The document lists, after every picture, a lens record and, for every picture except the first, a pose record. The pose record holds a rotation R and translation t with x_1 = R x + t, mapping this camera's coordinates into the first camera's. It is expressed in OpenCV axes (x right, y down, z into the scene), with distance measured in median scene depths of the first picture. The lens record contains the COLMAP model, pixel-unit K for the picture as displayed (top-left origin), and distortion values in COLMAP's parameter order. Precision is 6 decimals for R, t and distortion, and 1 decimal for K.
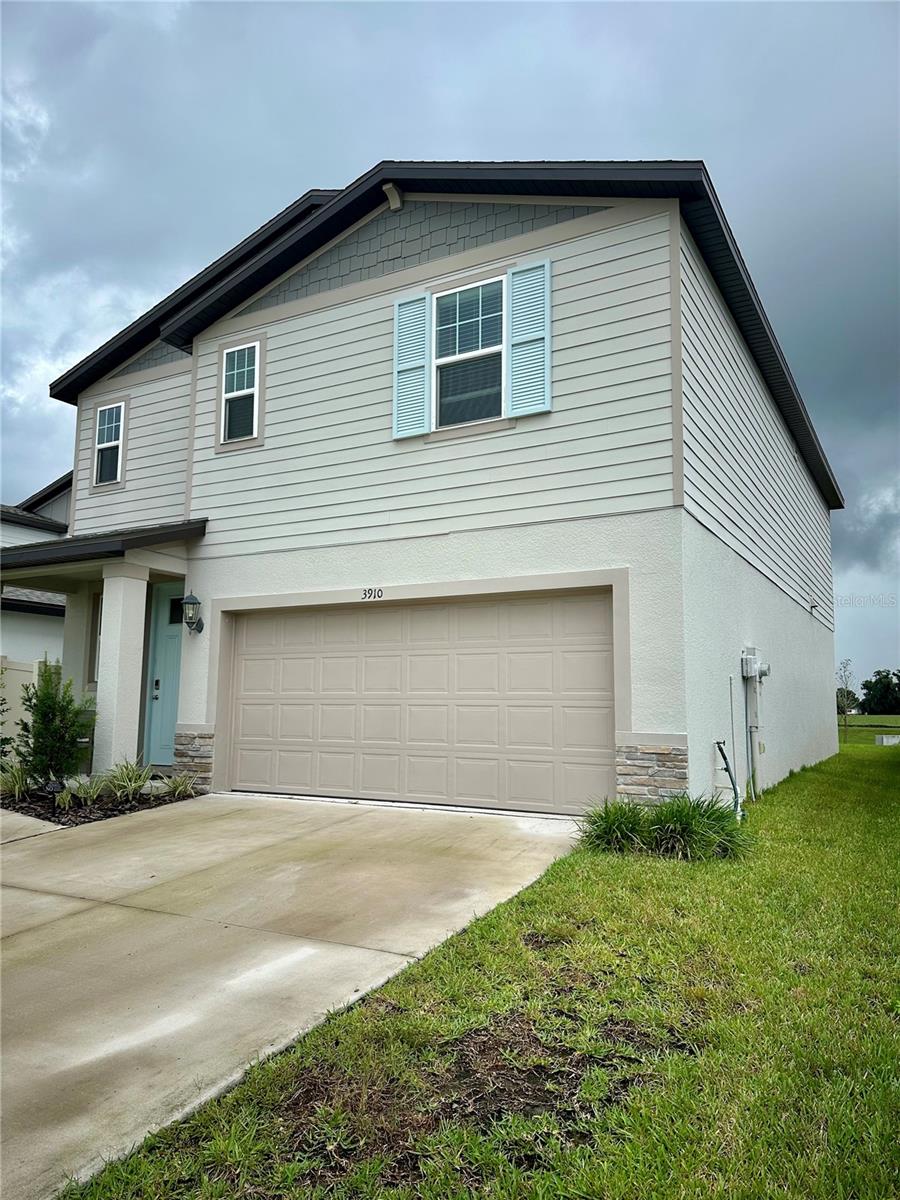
lens RADIAL K [[840.5, 0, 467.0], [0, 840.5, 614.6], [0, 0, 1]] dist [0.048982, -0.064588]
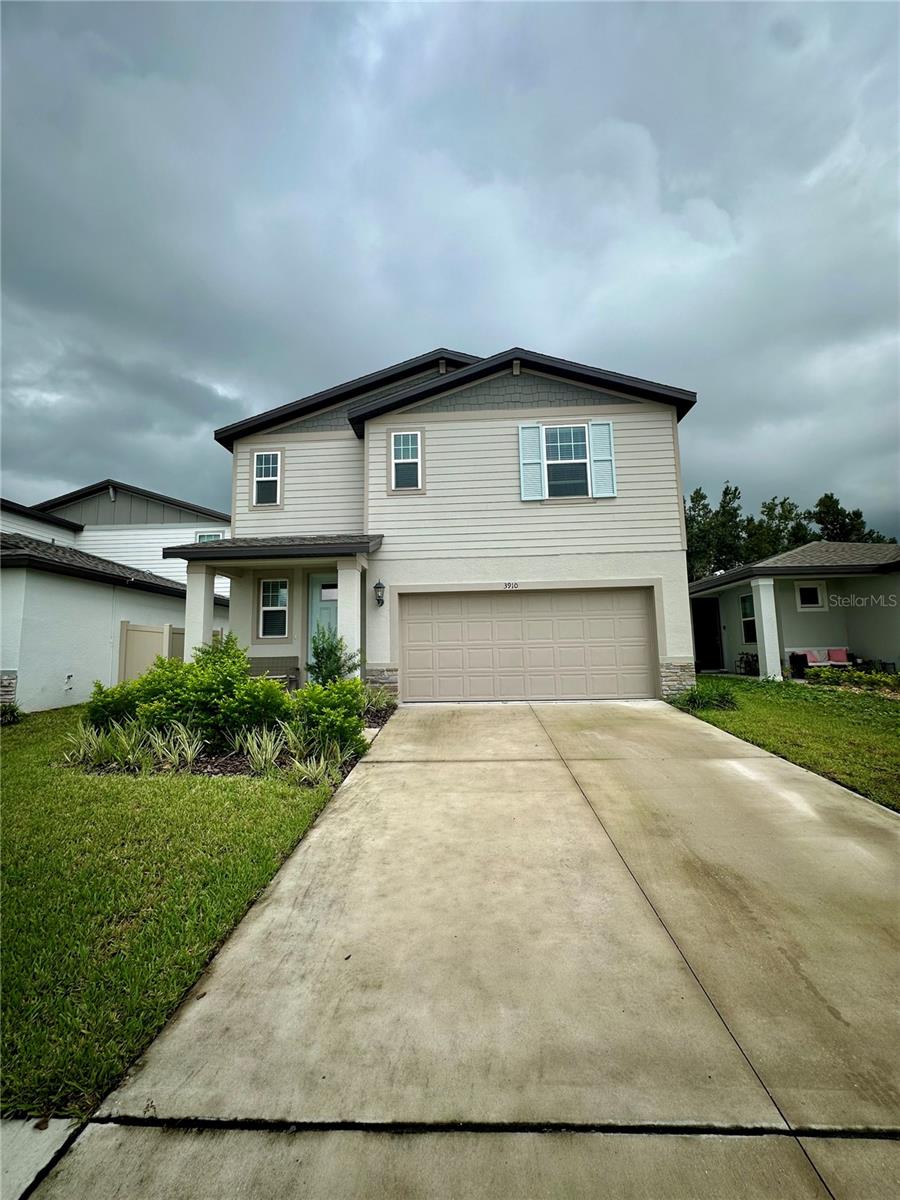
lens RADIAL K [[478.0, 0, 455.6], [0, 478.0, 599.9], [0, 0, 1]] dist [-0.010893, 0.000761]
pose [[0.900131, 0.019523, 0.435182, -0.675450], [-0.020035, 0.999793, -0.003412, 0.012008], [-0.435158, -0.005648, 0.900336, 0.138380]]
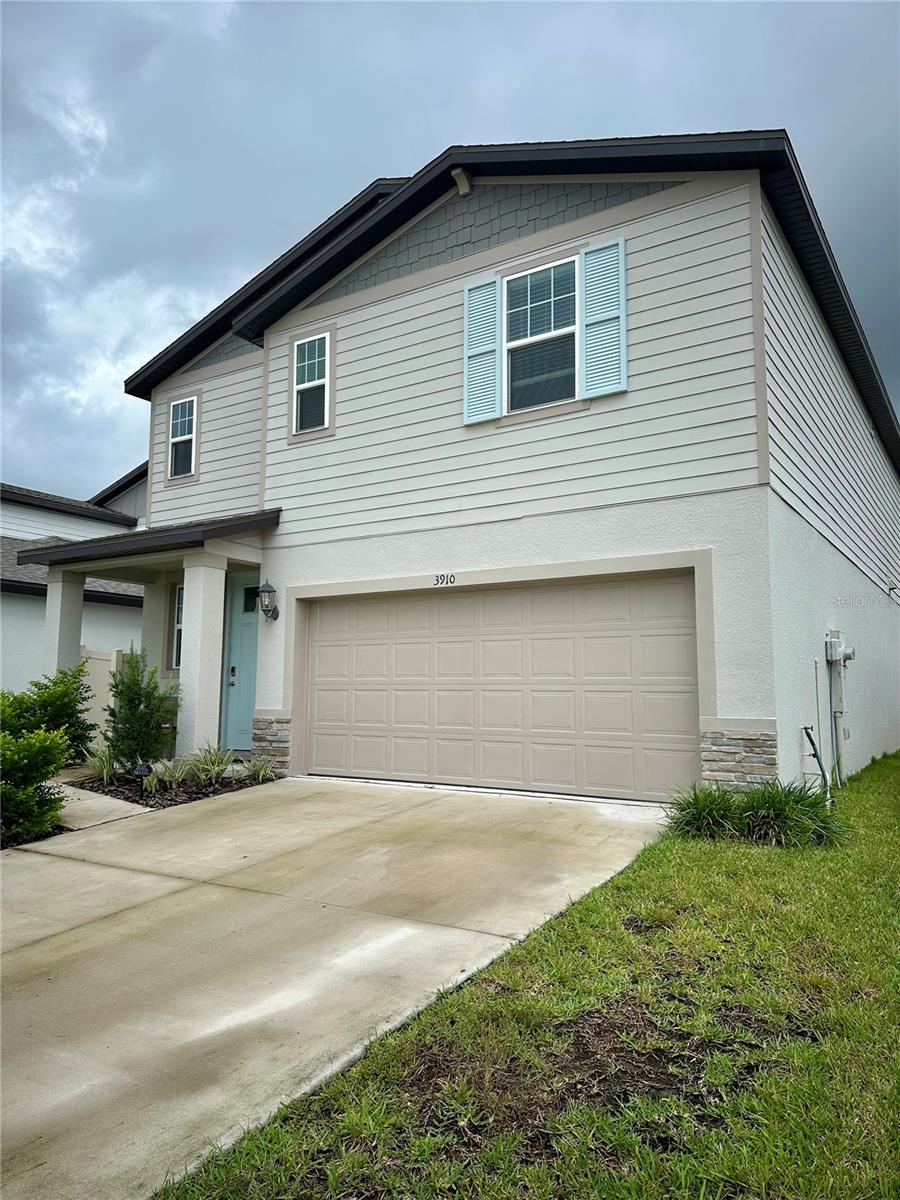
lens RADIAL K [[840.5, 0, 458.5], [0, 840.5, 608.2], [0, 0, 1]] dist [0.048982, -0.064588]
pose [[0.997497, -0.009925, -0.070002, -0.027696], [0.010313, 0.999933, 0.005182, 0.004189], [0.069946, -0.005891, 0.997533, 0.000650]]
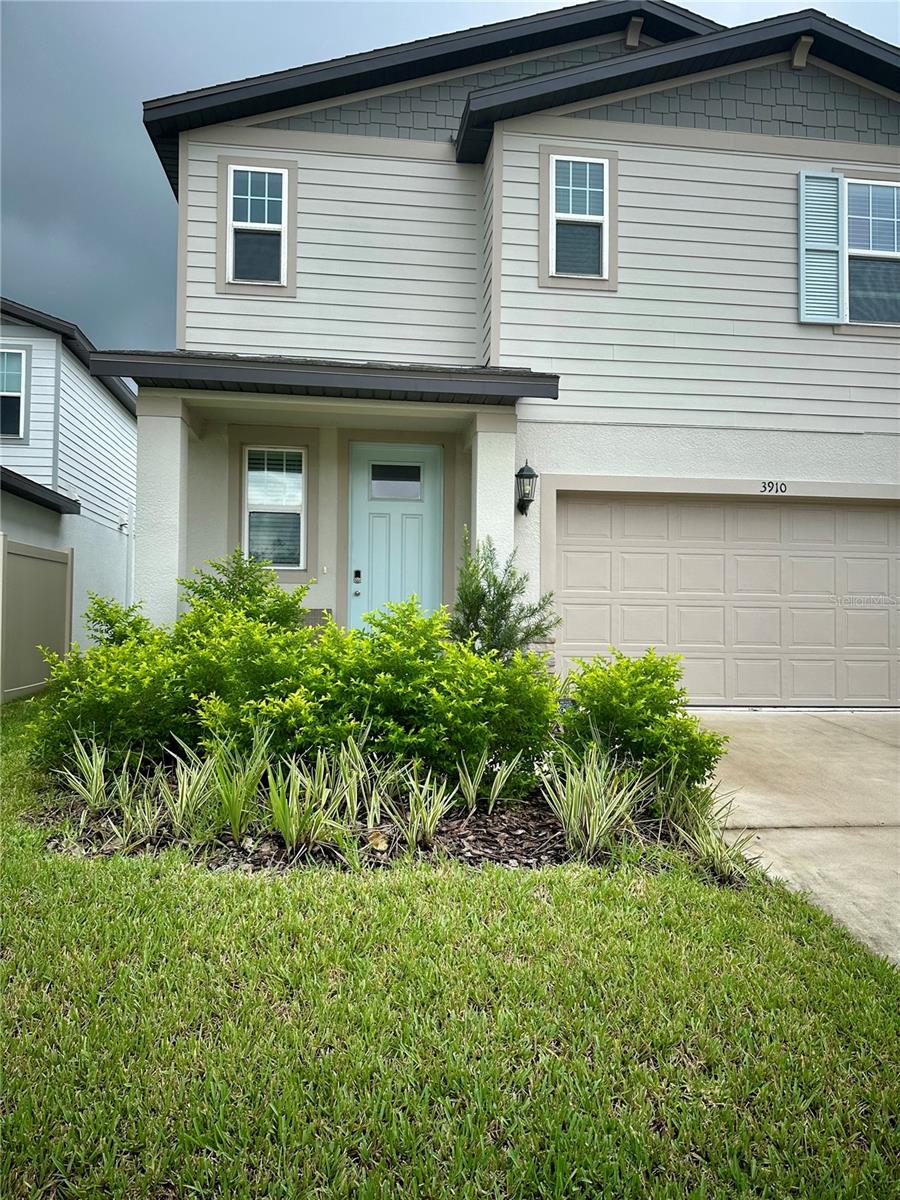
lens RADIAL K [[840.5, 0, 464.0], [0, 840.5, 590.6], [0, 0, 1]] dist [0.048982, -0.064588]
pose [[0.808022, 0.019069, 0.588844, -0.956734], [-0.068275, 0.995773, 0.061441, 0.056169], [-0.585183, -0.089849, 0.805908, 0.446959]]
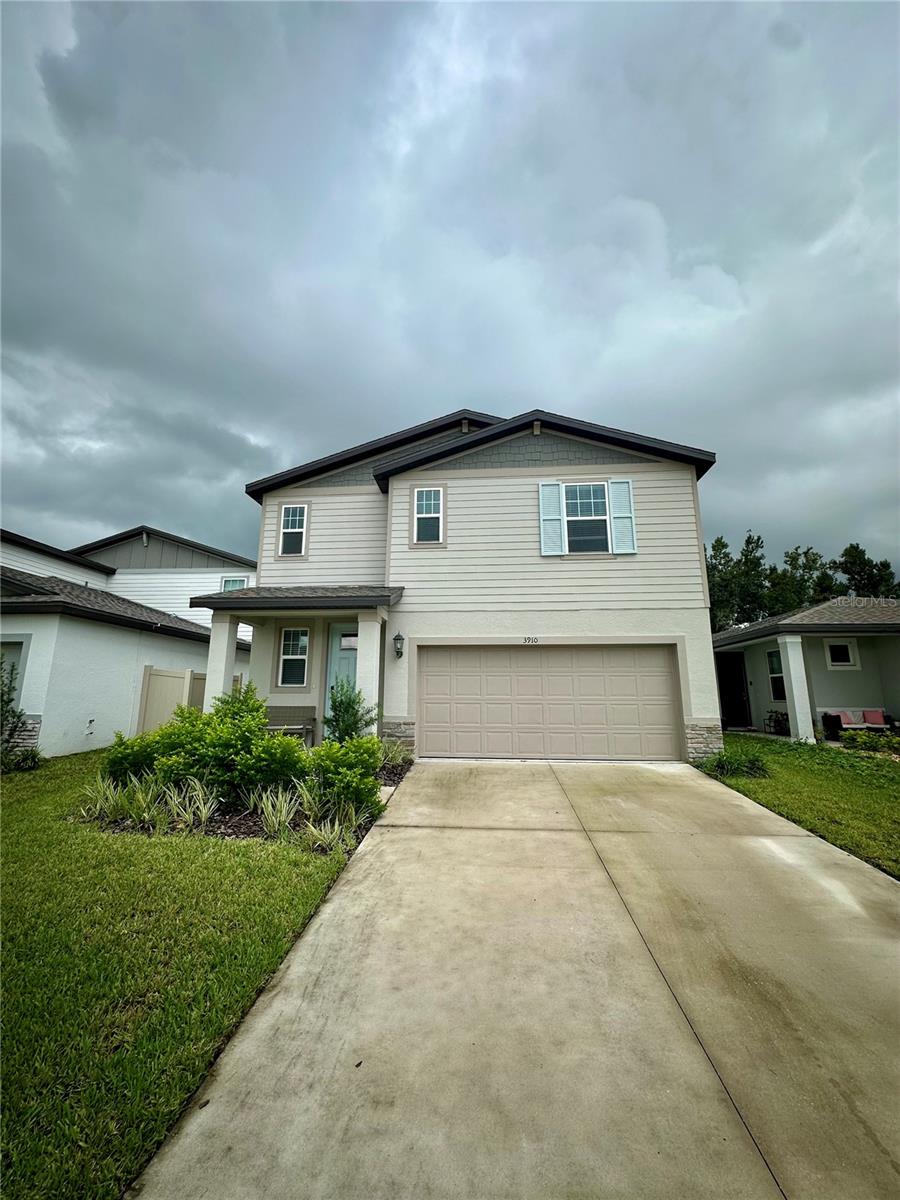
lens RADIAL K [[478.0, 0, 454.3], [0, 478.0, 597.6], [0, 0, 1]] dist [-0.010893, 0.000761]
pose [[0.915411, 0.073003, 0.395845, -0.681487], [-0.039489, 0.994960, -0.092174, -0.015179], [-0.400579, 0.068746, 0.913680, 0.138543]]
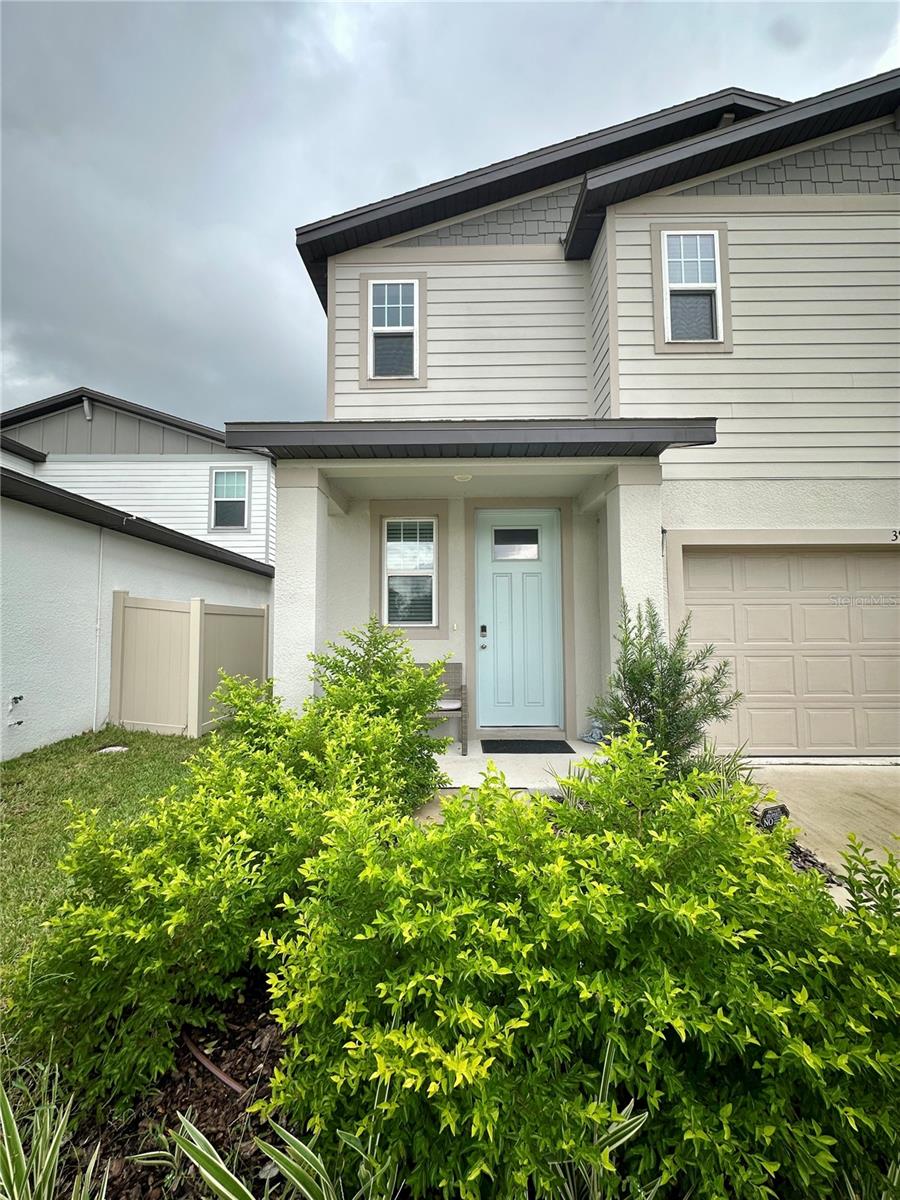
lens RADIAL K [[478.0, 0, 450.0], [0, 478.0, 598.1], [0, 0, 1]] dist [-0.010893, 0.000761]
pose [[0.885260, 0.015621, 0.464834, -0.807323], [-0.039686, 0.998328, 0.042030, 0.041963], [-0.463400, -0.055655, 0.884400, 0.788232]]
